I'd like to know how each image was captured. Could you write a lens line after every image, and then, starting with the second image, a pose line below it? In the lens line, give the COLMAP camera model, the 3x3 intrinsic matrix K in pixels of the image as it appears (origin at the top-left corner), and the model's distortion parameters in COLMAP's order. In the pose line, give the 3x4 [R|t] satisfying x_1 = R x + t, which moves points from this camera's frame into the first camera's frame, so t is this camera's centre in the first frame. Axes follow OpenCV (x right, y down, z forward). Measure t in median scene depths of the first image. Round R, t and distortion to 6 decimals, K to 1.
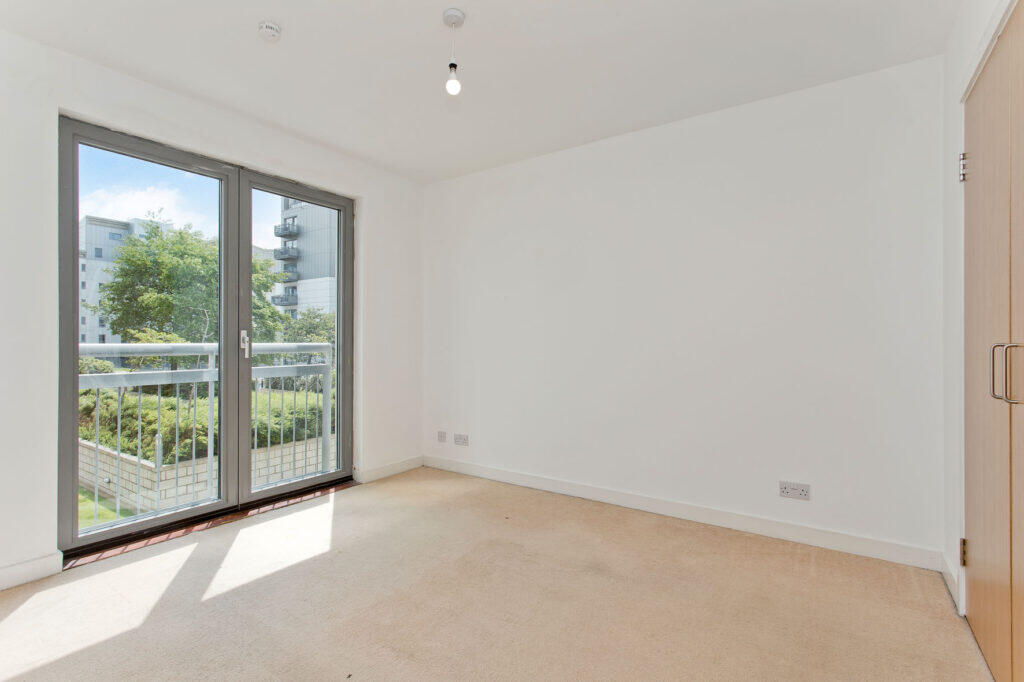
lens RADIAL K [[489.1, 0, 512.0], [0, 489.1, 341.0], [0, 0, 1]] dist [0.000744, 0.000098]
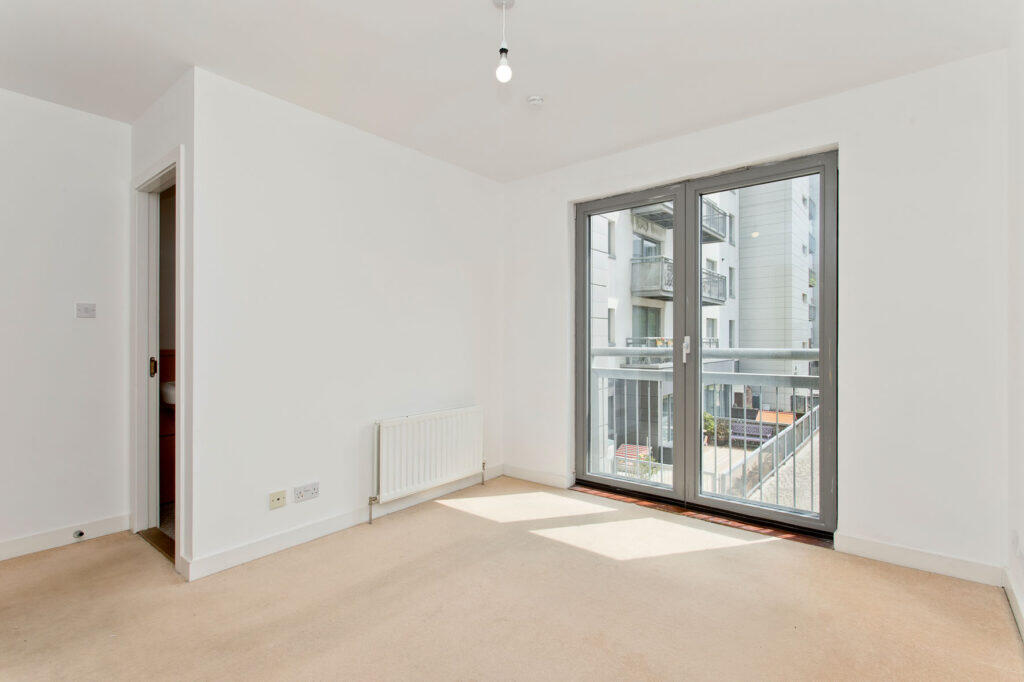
lens RADIAL K [[477.8, 0, 515.3], [0, 477.8, 324.9], [0, 0, 1]] dist [-0.000236, 0.000140]
pose [[-0.078785, -0.039397, -0.996113, 0.525528], [-0.000216, 0.999219, -0.039503, -0.002151], [0.996892, -0.002897, -0.078732, 0.750091]]
